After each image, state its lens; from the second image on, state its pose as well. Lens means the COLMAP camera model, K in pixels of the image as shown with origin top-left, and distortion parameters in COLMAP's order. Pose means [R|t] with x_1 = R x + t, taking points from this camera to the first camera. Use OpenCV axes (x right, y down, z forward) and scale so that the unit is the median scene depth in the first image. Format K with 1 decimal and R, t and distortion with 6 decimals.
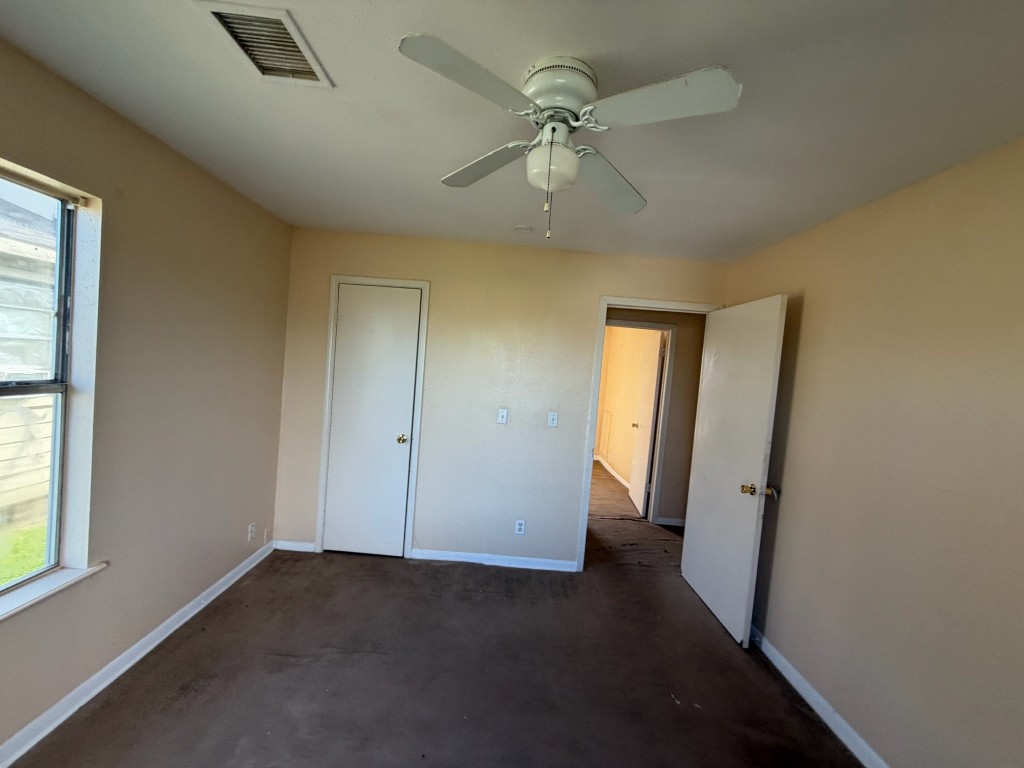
lens RADIAL K [[407.0, 0, 510.0], [0, 407.0, 384.1], [0, 0, 1]] dist [0.000615, -0.000015]
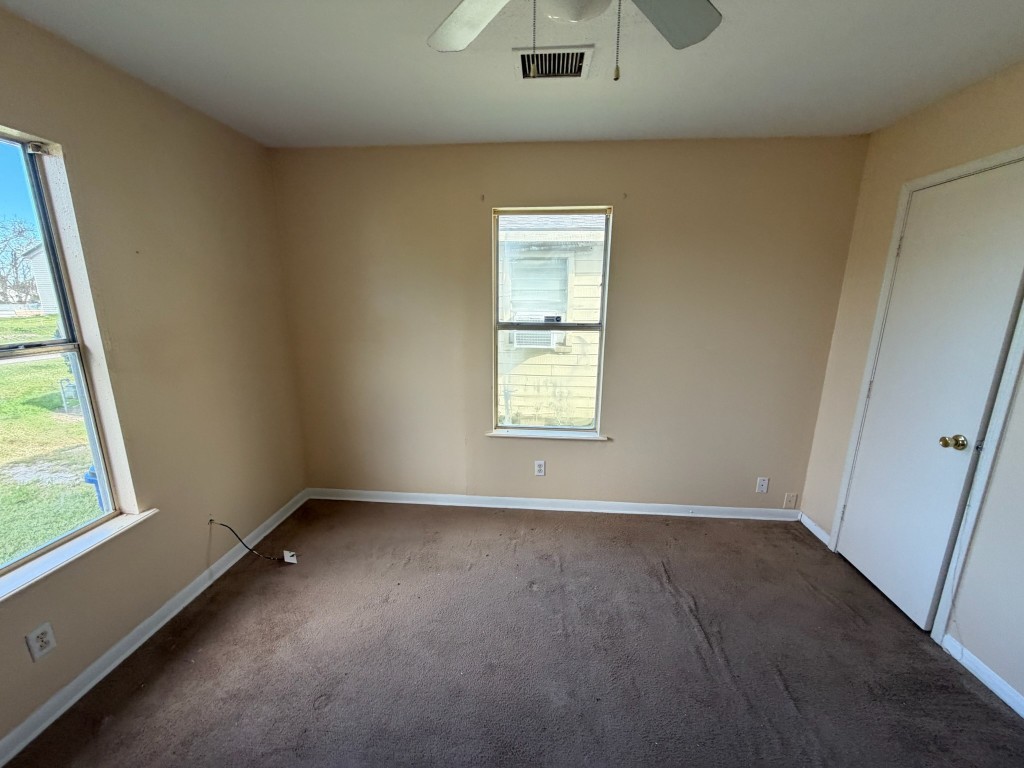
lens RADIAL K [[407.0, 0, 510.0], [0, 407.0, 384.1], [0, 0, 1]] dist [0.000615, -0.000015]
pose [[-0.093017, 0.137955, -0.986061, 0.353984], [-0.058765, 0.987868, 0.143751, 0.008608], [0.993929, 0.071317, -0.083781, 0.421151]]
